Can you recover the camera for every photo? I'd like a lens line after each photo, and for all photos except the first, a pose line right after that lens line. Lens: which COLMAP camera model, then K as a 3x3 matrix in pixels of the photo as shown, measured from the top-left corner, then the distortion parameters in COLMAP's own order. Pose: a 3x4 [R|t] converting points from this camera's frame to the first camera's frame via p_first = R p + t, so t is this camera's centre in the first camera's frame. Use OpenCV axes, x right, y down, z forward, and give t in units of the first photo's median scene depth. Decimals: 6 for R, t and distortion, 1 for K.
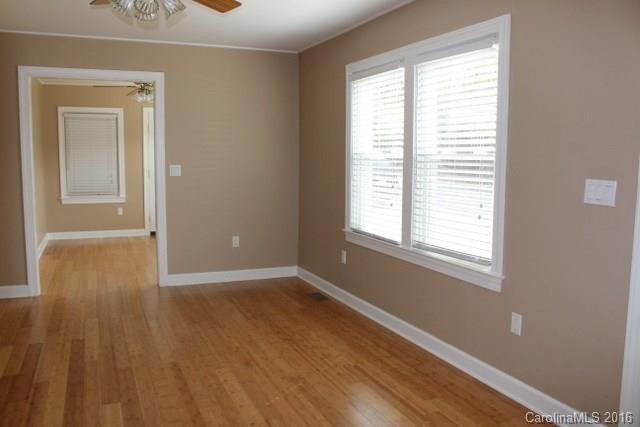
lens RADIAL K [[521.6, 0, 321.2], [0, 521.6, 202.4], [0, 0, 1]] dist [-0.028645, 0.003218]
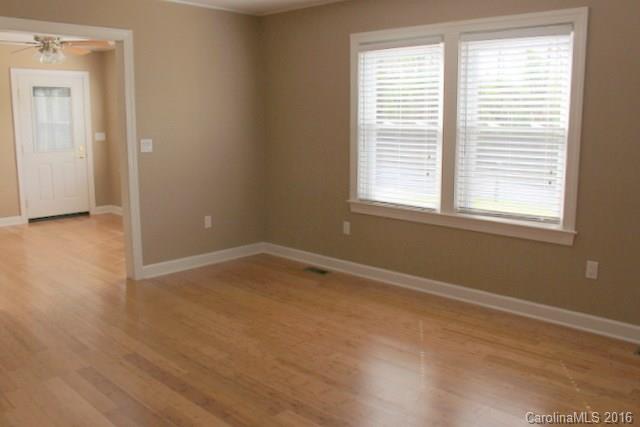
lens RADIAL K [[533.4, 0, 320.2], [0, 533.4, 196.2], [0, 0, 1]] dist [-0.040479, 0.003797]
pose [[0.913233, -0.066542, 0.401967, -0.522793], [0.042241, 0.996720, 0.069030, -0.036630], [-0.405241, -0.046061, 0.913049, 0.109924]]
